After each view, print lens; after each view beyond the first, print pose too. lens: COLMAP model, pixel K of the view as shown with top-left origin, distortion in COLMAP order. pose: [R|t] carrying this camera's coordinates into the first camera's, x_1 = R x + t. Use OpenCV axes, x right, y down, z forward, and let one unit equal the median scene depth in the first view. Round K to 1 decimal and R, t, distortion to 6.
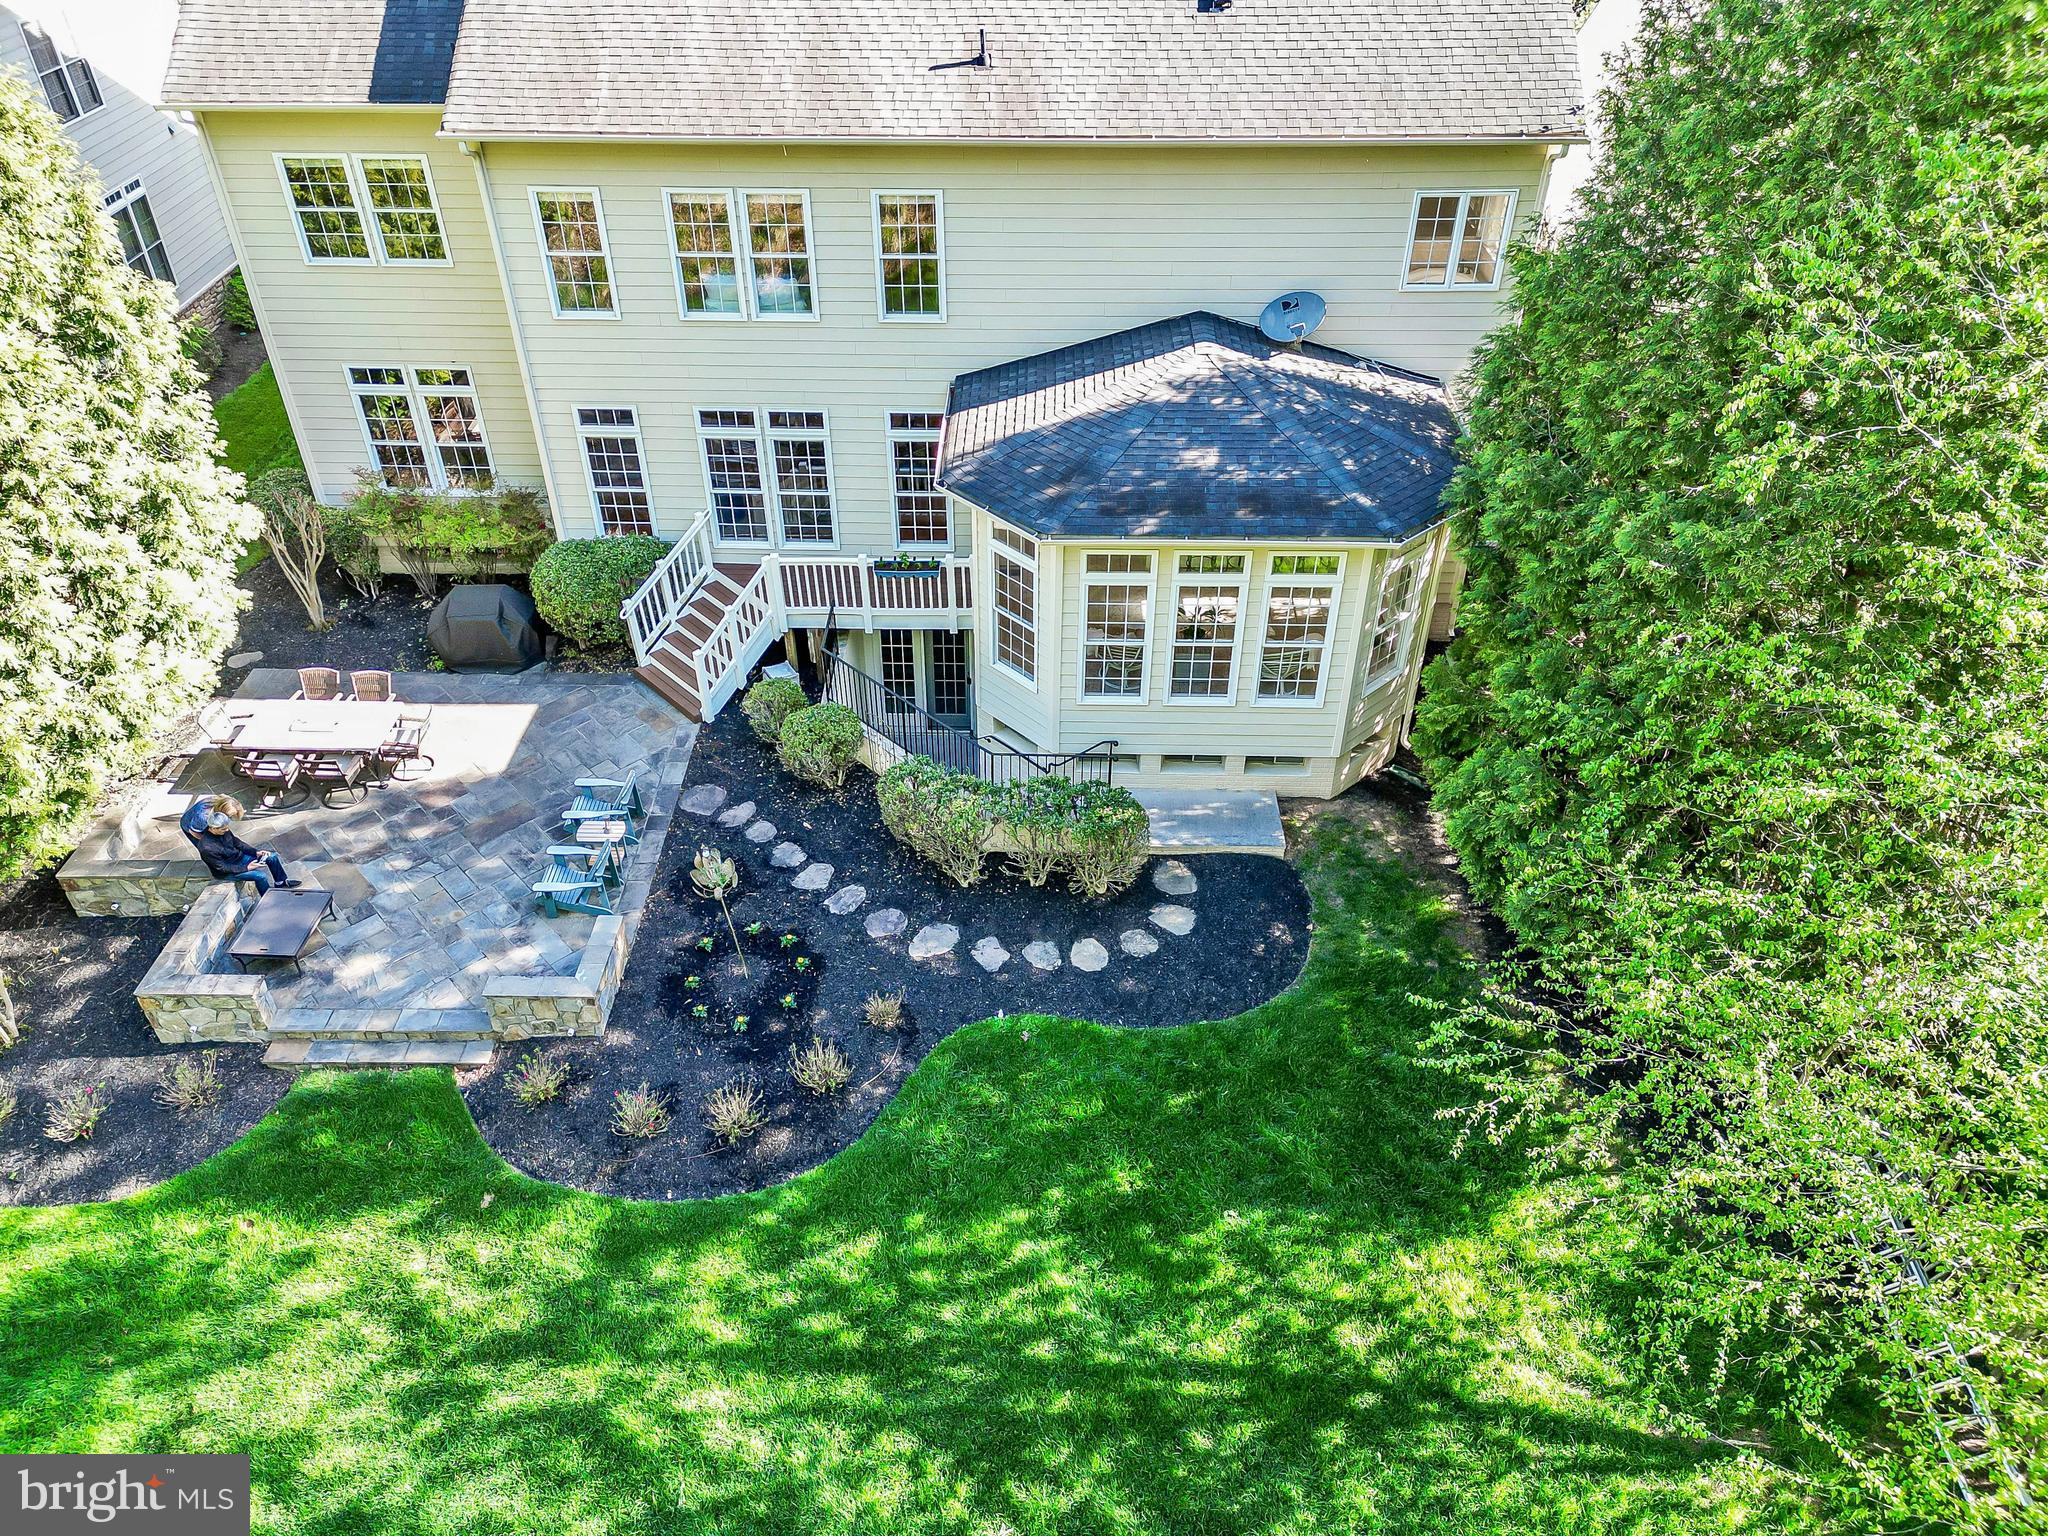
lens RADIAL K [[1471.4, 0, 1005.5], [0, 1471.4, 753.5], [0, 0, 1]] dist [0.074127, -0.070571]
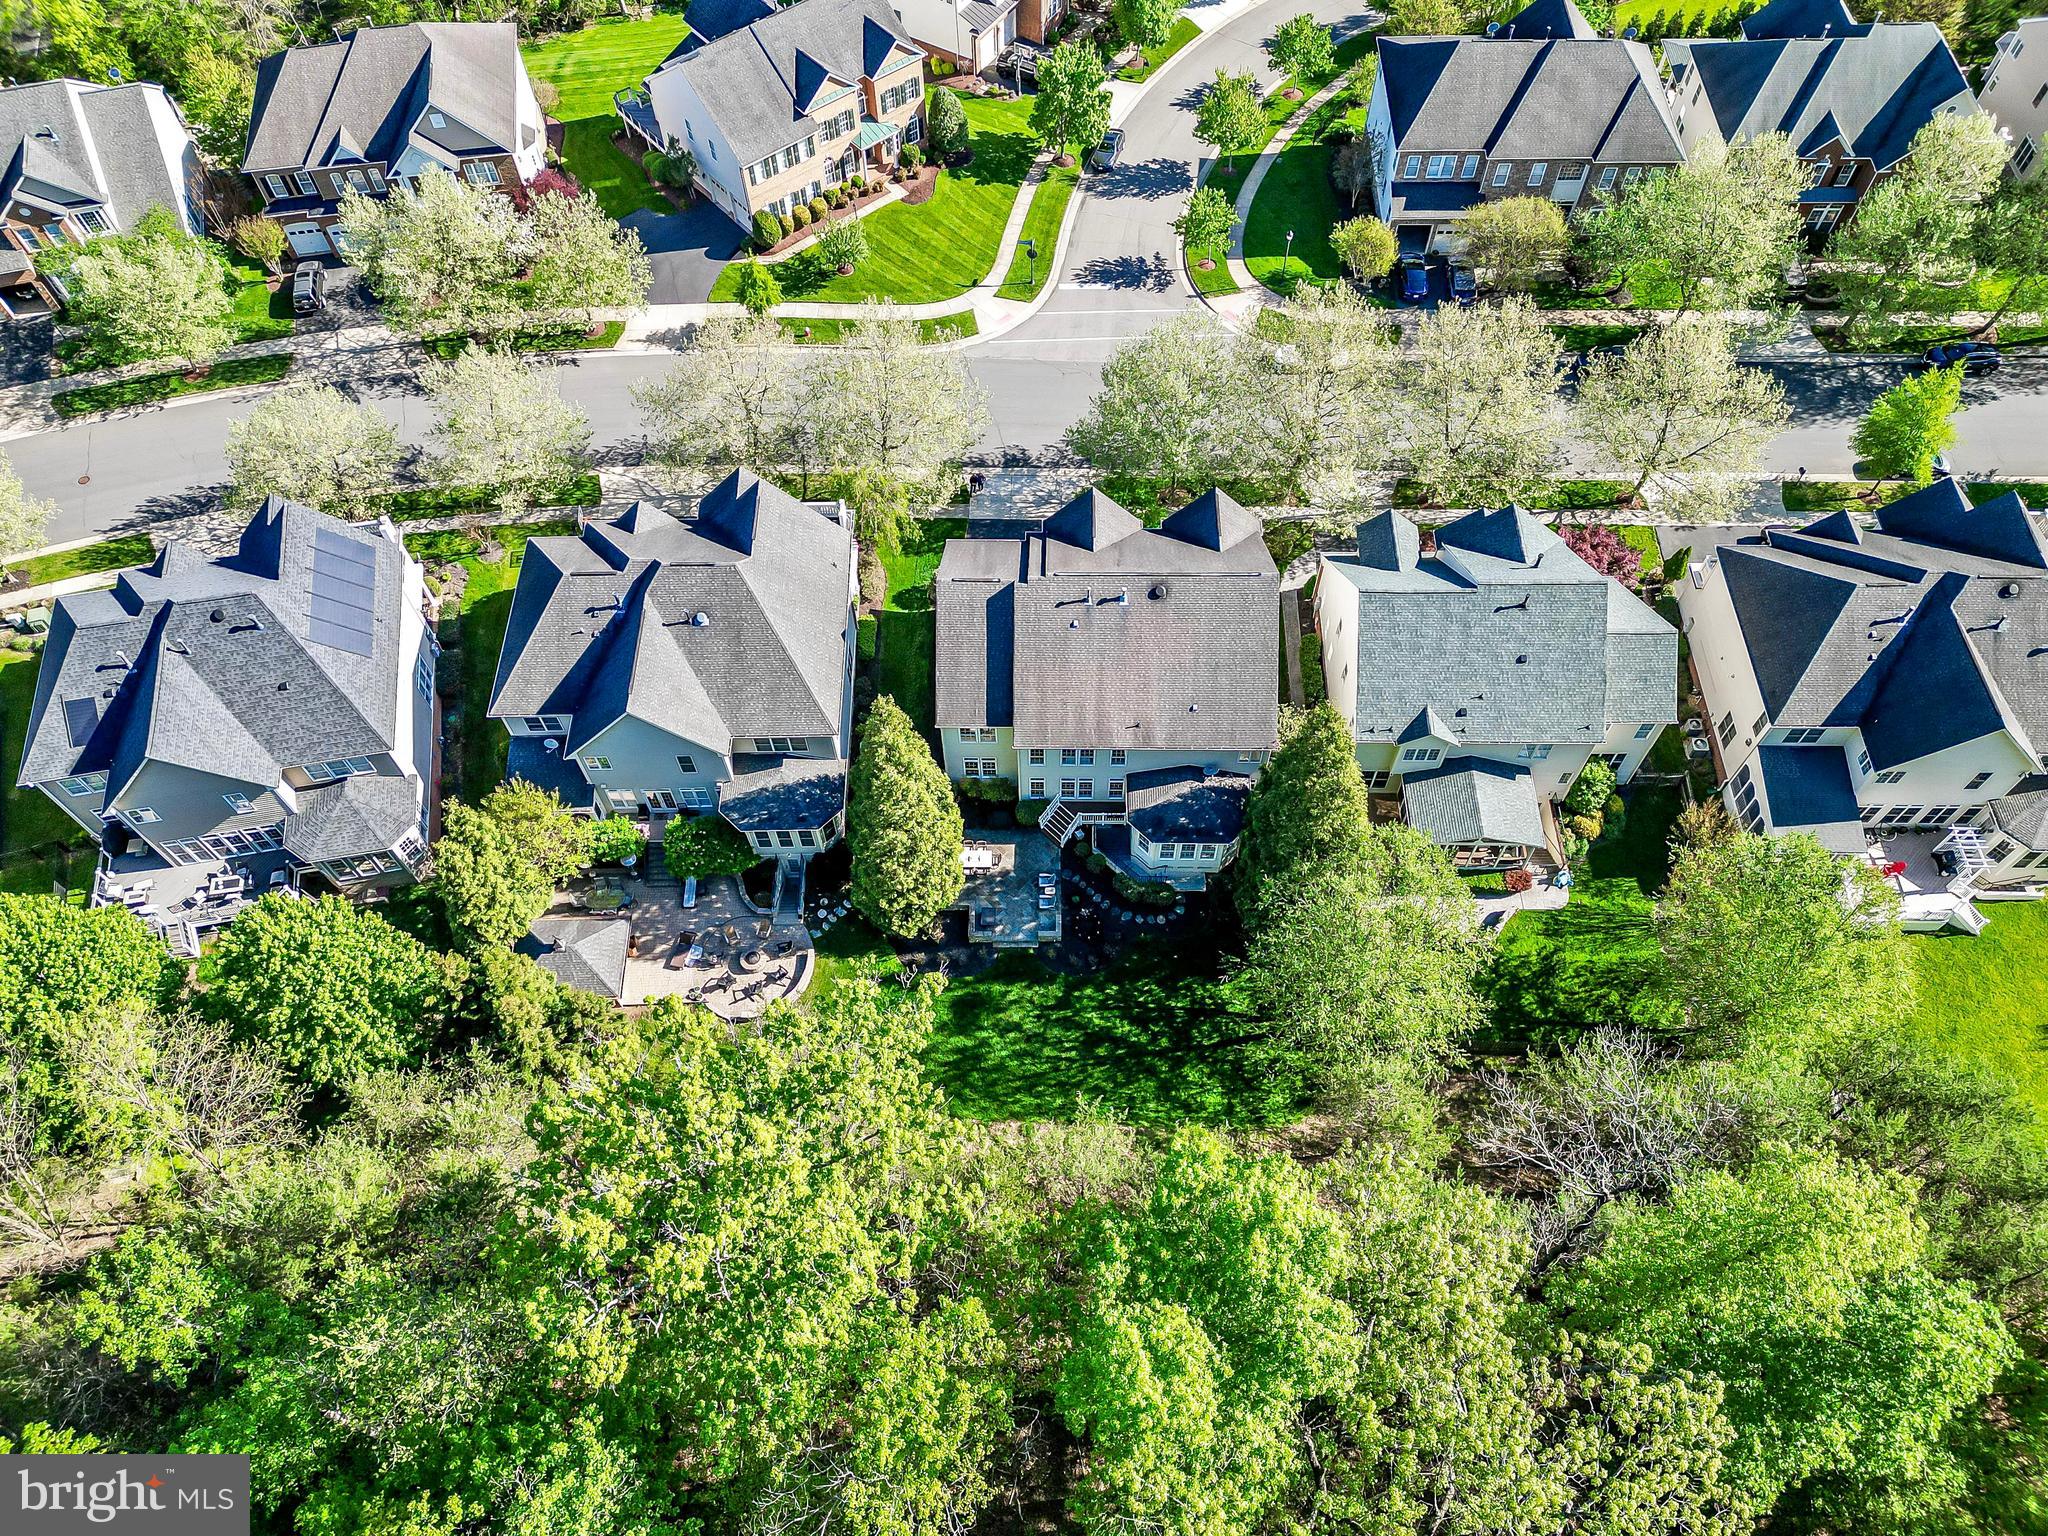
lens RADIAL K [[1637.8, 0, 1043.7], [0, 1637.8, 778.4], [0, 0, 1]] dist [0.069318, -0.005392]
pose [[0.999683, -0.017757, 0.017876, -0.370509], [0.009992, 0.930694, 0.365662, -2.034482], [-0.023130, -0.365368, 0.930576, -3.395955]]
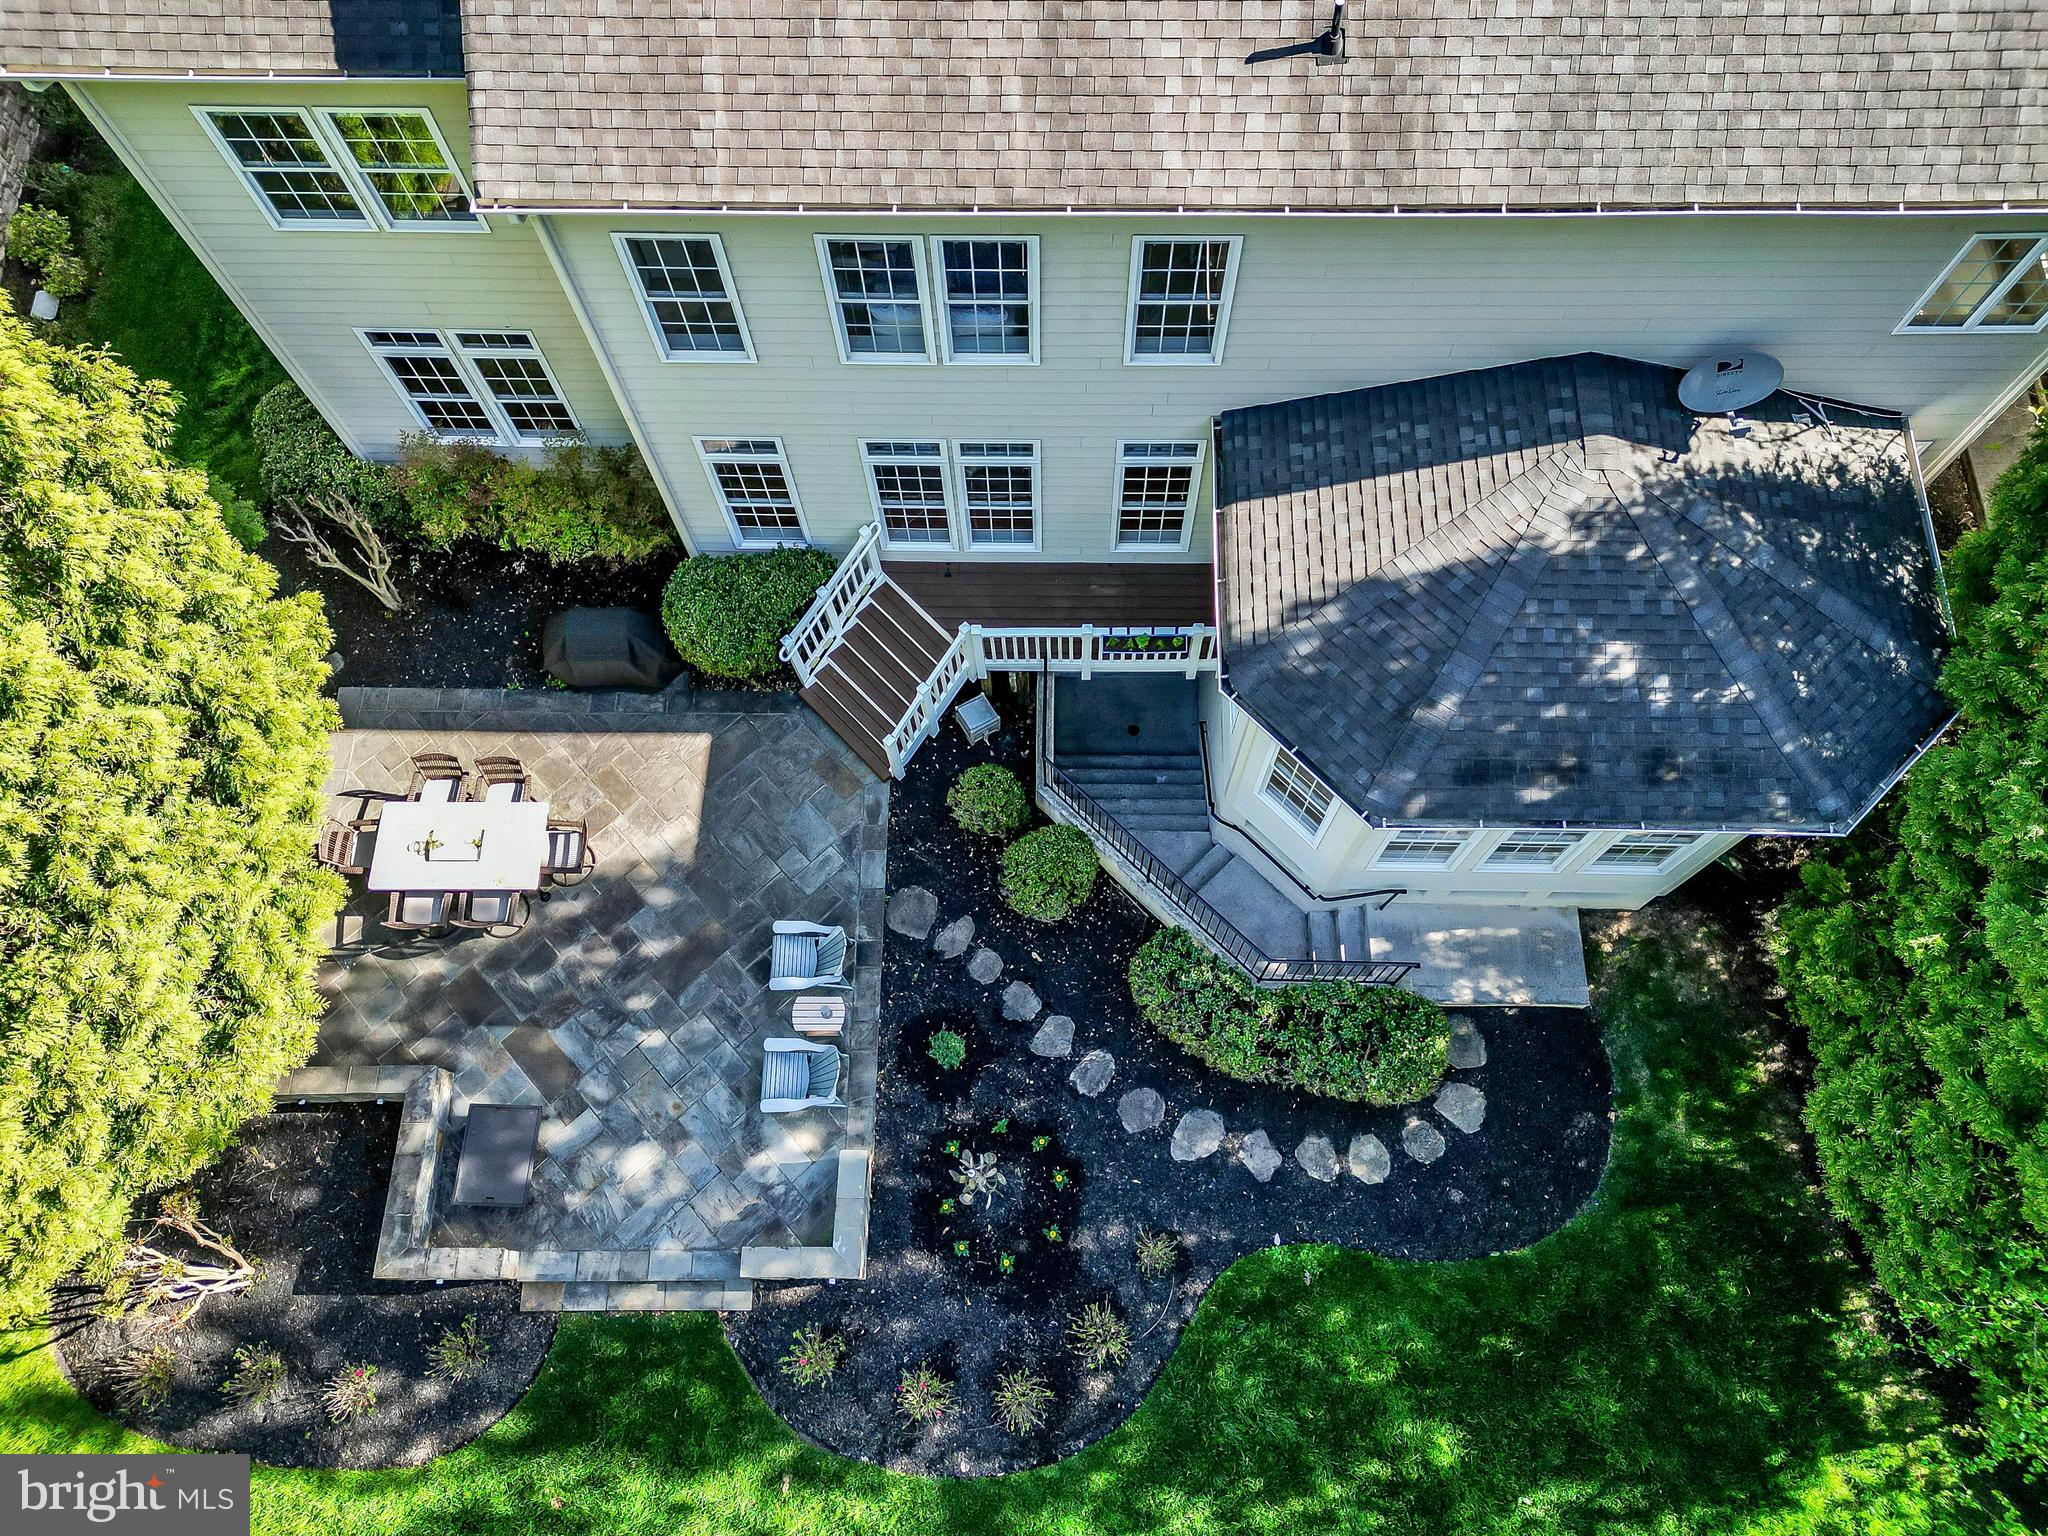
lens RADIAL K [[1471.4, 0, 1020.3], [0, 1471.4, 777.9], [0, 0, 1]] dist [0.074127, -0.070571]
pose [[0.999790, -0.017743, -0.010222, -0.140018], [0.020466, 0.850061, 0.526286, -0.530214], [-0.000649, -0.526385, 0.850246, 0.320313]]
